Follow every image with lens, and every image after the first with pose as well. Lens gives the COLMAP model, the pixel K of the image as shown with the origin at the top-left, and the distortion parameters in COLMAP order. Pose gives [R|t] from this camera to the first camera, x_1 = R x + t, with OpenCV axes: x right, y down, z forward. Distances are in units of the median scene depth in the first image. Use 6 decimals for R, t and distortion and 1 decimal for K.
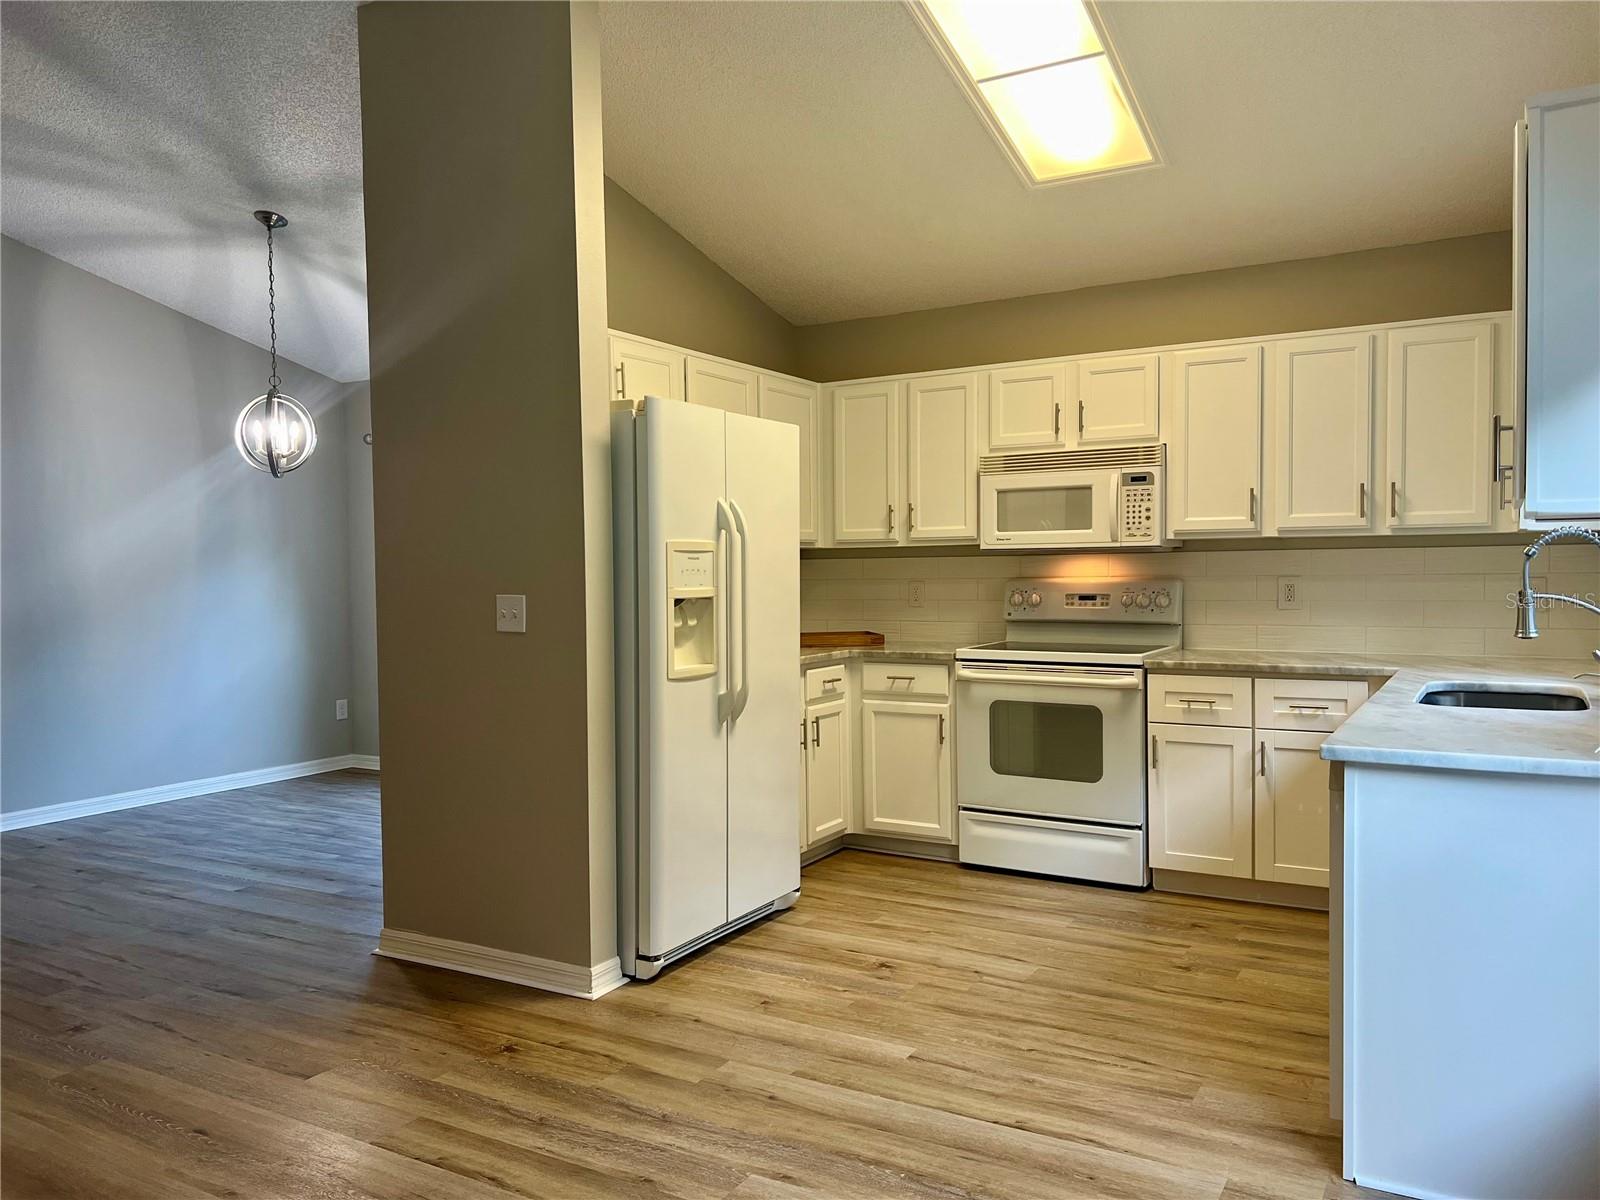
lens RADIAL K [[1210.9, 0, 806.6], [0, 1210.9, 599.2], [0, 0, 1]] dist [0.069104, -0.061263]
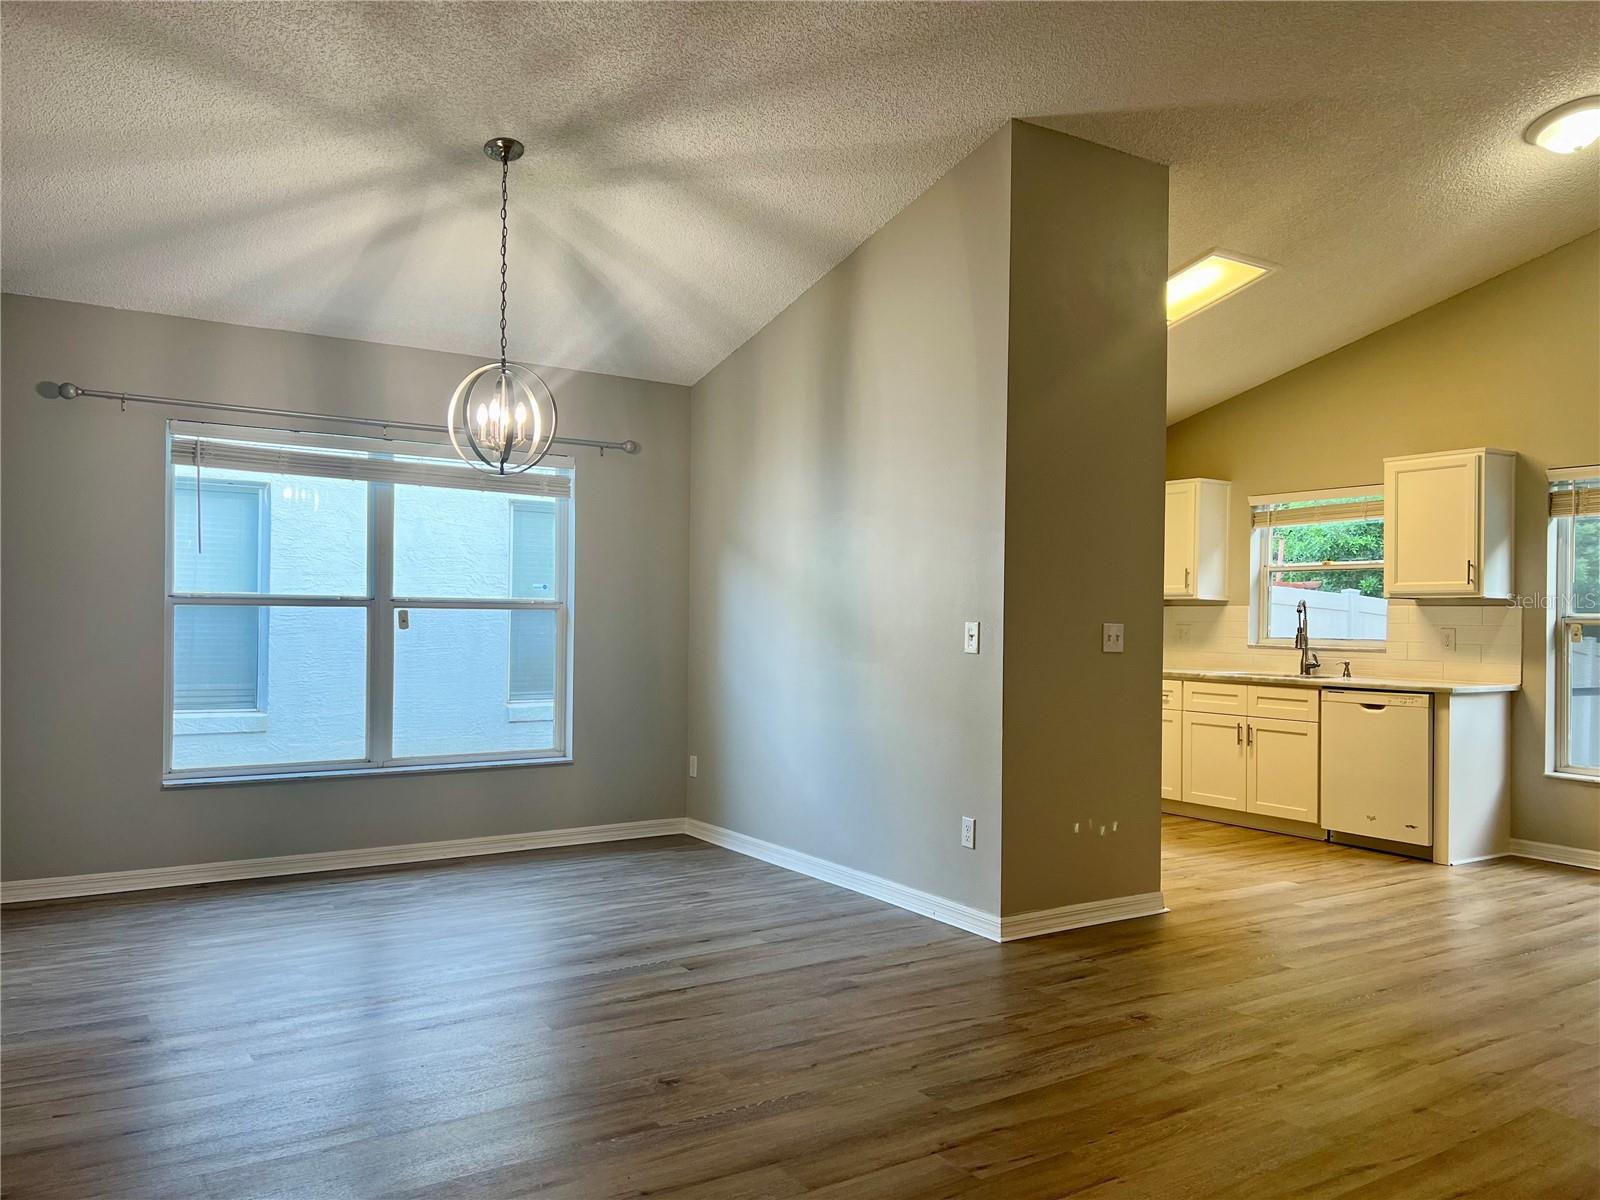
lens RADIAL K [[1210.9, 0, 803.8], [0, 1210.9, 604.1], [0, 0, 1]] dist [0.069104, -0.061263]
pose [[0.431482, 0.025196, 0.901770, -1.501365], [0.007925, 0.999465, -0.031718, 0.013676], [-0.902087, 0.020833, 0.431052, 0.700762]]
